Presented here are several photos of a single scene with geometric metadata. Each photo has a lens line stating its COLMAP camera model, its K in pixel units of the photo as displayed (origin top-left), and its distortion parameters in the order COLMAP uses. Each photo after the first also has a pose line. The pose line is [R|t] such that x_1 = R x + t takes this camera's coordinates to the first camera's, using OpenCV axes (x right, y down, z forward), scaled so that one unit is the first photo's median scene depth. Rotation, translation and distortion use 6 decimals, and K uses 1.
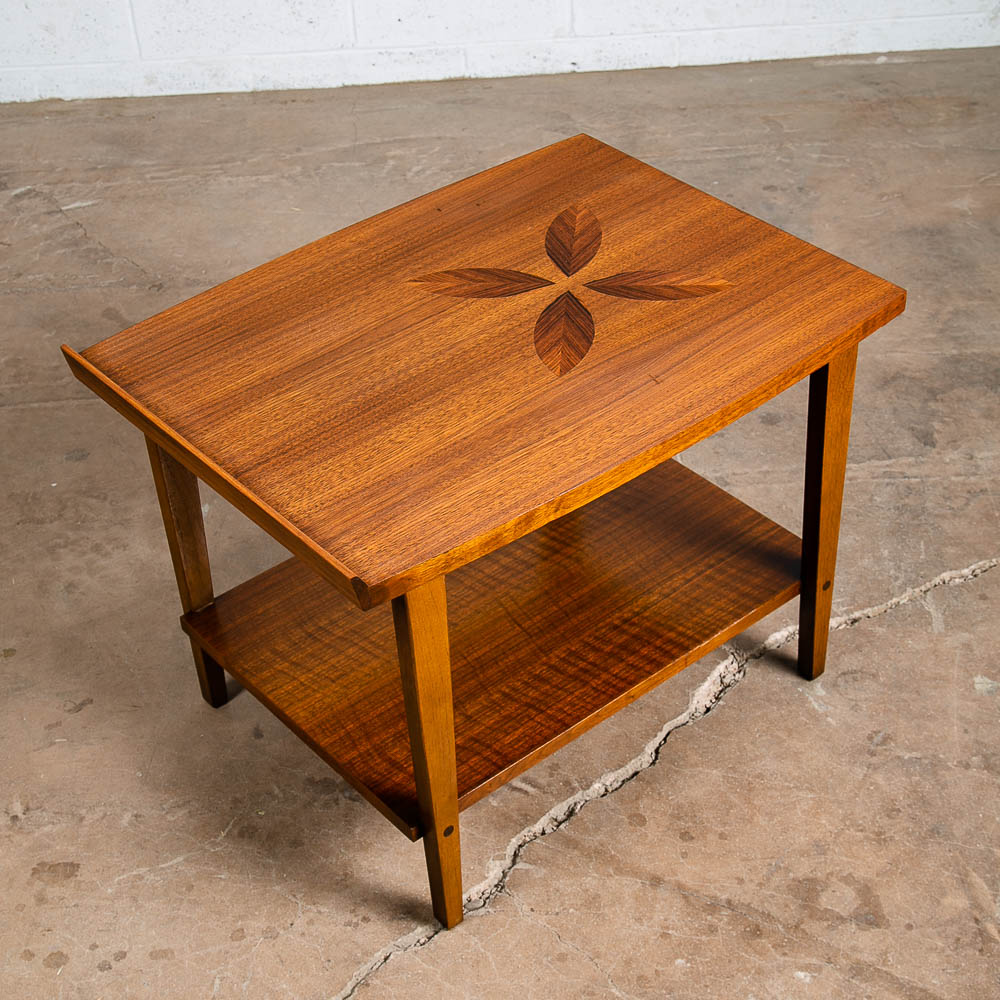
lens RADIAL K [[1838.9, 0, 492.2], [0, 1838.9, 514.9], [0, 0, 1]] dist [0.067499, 0.000000]
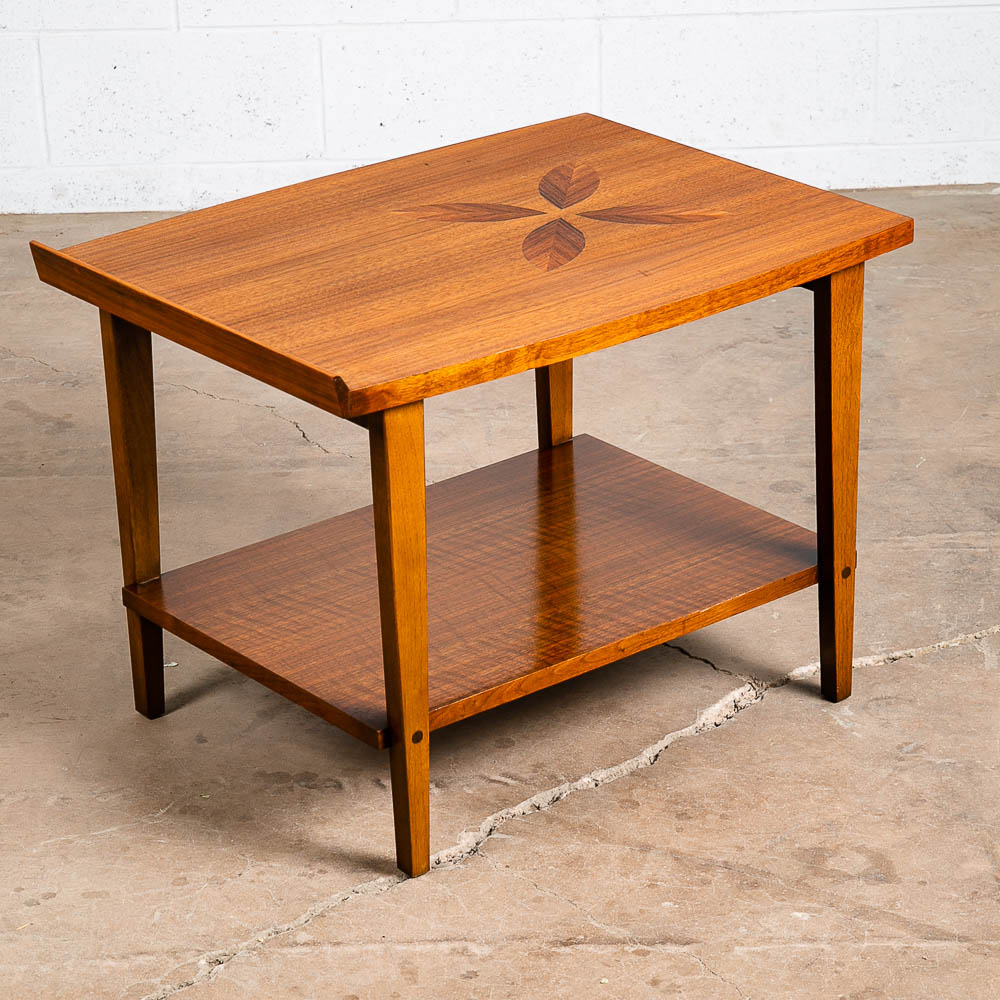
lens RADIAL K [[3439.4, 0, 494.4], [0, 3439.4, 470.8], [0, 0, 1]] dist [0.309151, 0.000000]
pose [[0.999683, 0.023674, -0.008544, 0.024502], [-0.025101, 0.962699, -0.269408, 0.468002], [0.001847, 0.269537, 0.962988, -0.655499]]
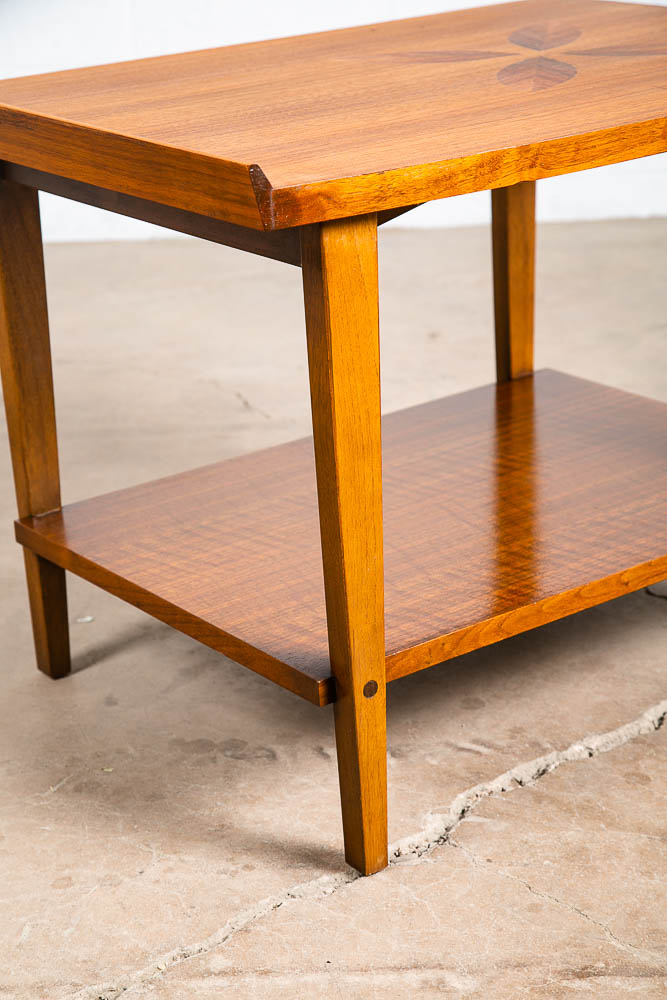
lens RADIAL K [[2052.2, 0, 331.1], [0, 2052.2, 505.9], [0, 0, 1]] dist [0.326869, 0.000000]
pose [[0.999054, 0.014580, -0.040968, -0.007221], [-0.026231, 0.953468, -0.300350, 0.312629], [0.034682, 0.301141, 0.952949, 0.211279]]
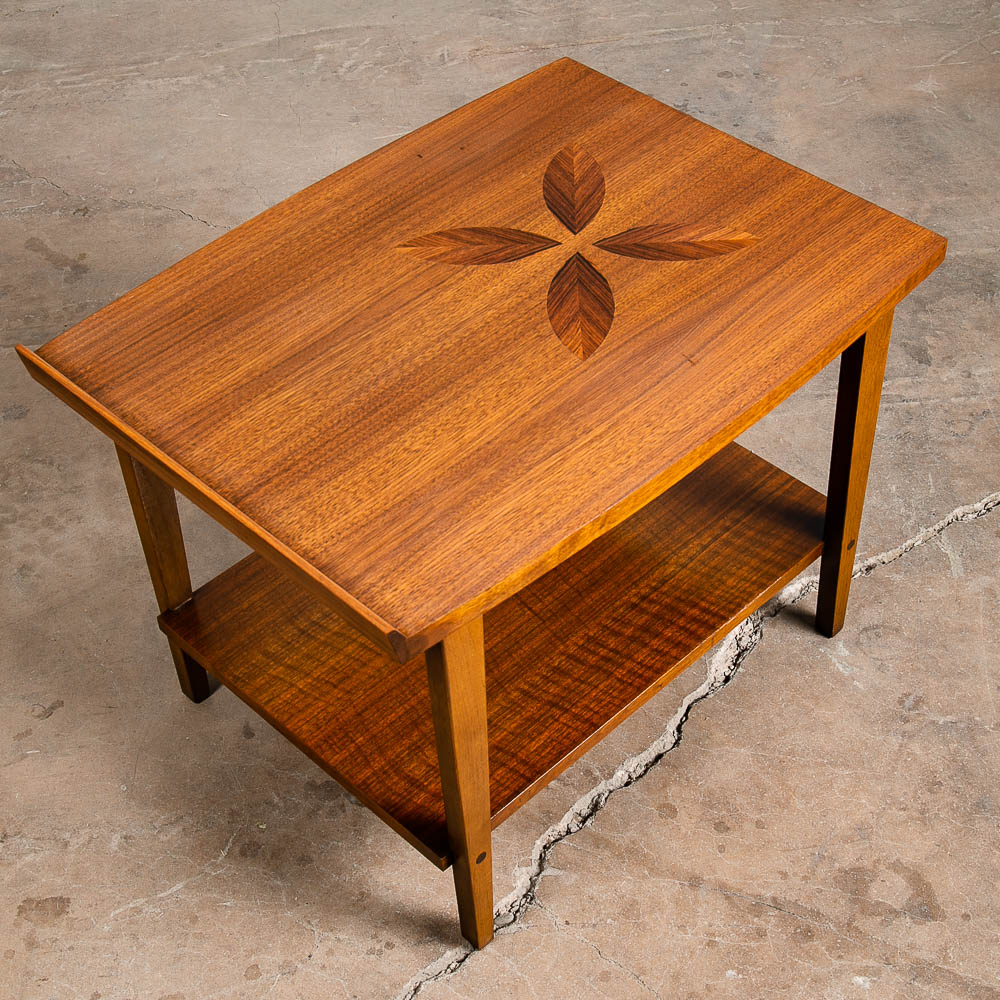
lens RADIAL K [[1779.5, 0, 497.7], [0, 1779.5, 493.4], [0, 0, 1]] dist [0.037419, 0.000000]
pose [[0.996459, -0.051925, 0.066127, -0.059662], [0.045669, 0.994634, 0.092835, -0.084328], [-0.070592, -0.089486, 0.993483, 0.122198]]
